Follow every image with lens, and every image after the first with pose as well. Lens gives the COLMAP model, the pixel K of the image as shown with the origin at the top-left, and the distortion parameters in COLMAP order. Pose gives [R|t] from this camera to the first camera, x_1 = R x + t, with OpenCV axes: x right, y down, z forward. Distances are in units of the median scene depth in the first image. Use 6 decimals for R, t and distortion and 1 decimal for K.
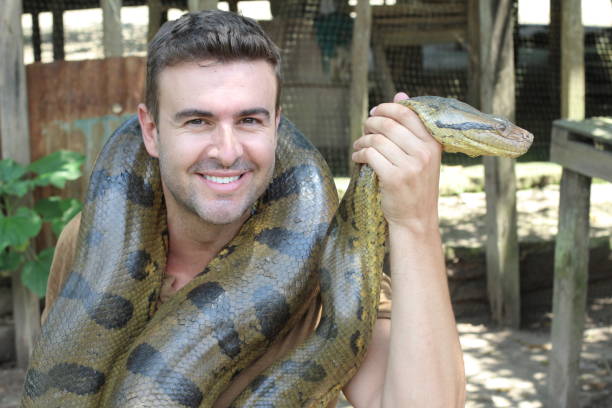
lens RADIAL K [[1483.8, 0, 306.0], [0, 1483.8, 204.0], [0, 0, 1]] dist [-0.149251, 0.248008]
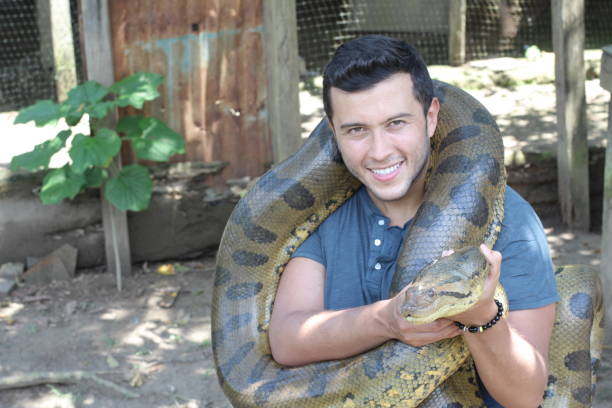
lens RADIAL K [[1483.8, 0, 306.0], [0, 1483.8, 204.0], [0, 0, 1]] dist [-0.149251, 0.248008]
pose [[0.994511, 0.001595, -0.104620, 0.061187], [0.009756, 0.994115, 0.107892, -0.053395], [0.104176, -0.108321, 0.988642, -0.046682]]
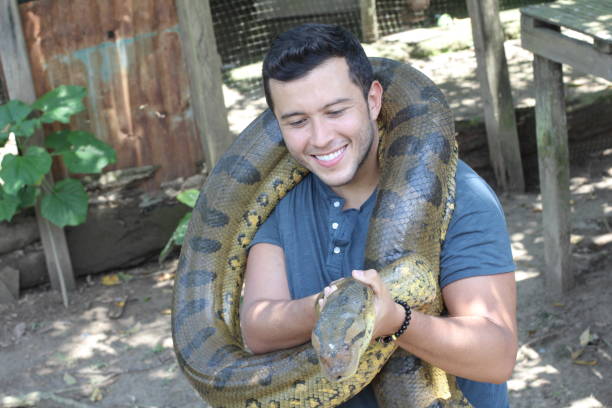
lens RADIAL K [[1483.8, 0, 306.0], [0, 1483.8, 204.0], [0, 0, 1]] dist [-0.149251, 0.248008]
pose [[0.991874, -0.115115, -0.054176, 0.051902], [0.120885, 0.985483, 0.119210, -0.055308], [0.039667, -0.124790, 0.991390, -0.045142]]
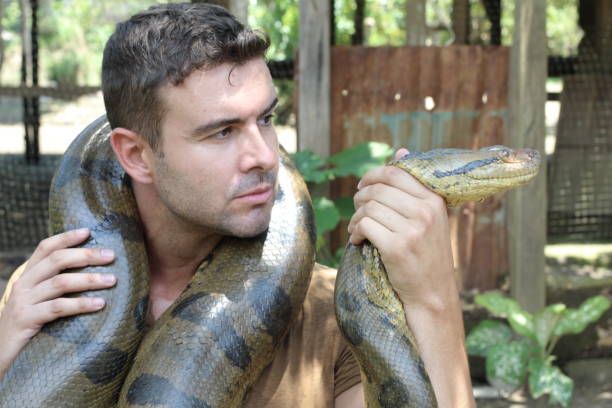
lens RADIAL K [[1483.8, 0, 306.0], [0, 1483.8, 204.0], [0, 0, 1]] dist [-0.149251, 0.248008]
pose [[0.981103, 0.036403, -0.190033, -0.028437], [-0.054373, 0.994437, -0.090219, 0.080807], [0.185692, 0.098847, 0.977624, 0.119205]]
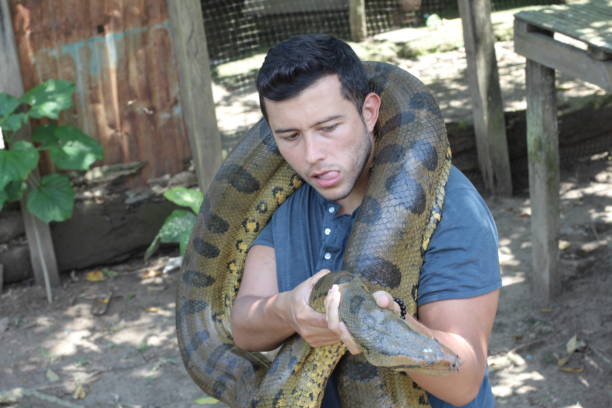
lens RADIAL K [[1483.8, 0, 306.0], [0, 1483.8, 204.0], [0, 0, 1]] dist [-0.149251, 0.248008]
pose [[0.994711, -0.094203, -0.040949, 0.046645], [0.098617, 0.987351, 0.124149, -0.058860], [0.028736, -0.127531, 0.991418, -0.039502]]
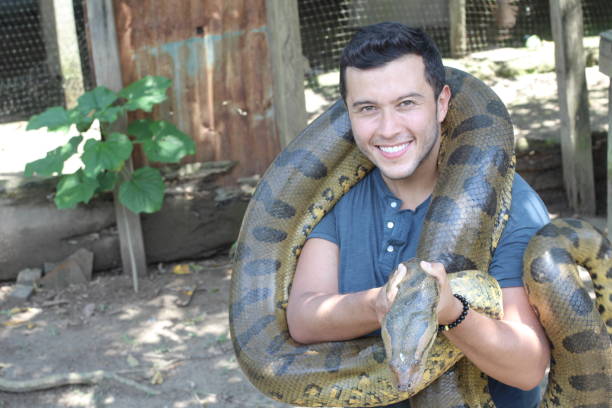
lens RADIAL K [[1483.8, 0, 306.0], [0, 1483.8, 204.0], [0, 0, 1]] dist [-0.149251, 0.248008]
pose [[0.993136, -0.039380, -0.110132, 0.061903], [0.051261, 0.992914, 0.107213, -0.051509], [0.105130, -0.112123, 0.988117, -0.065761]]
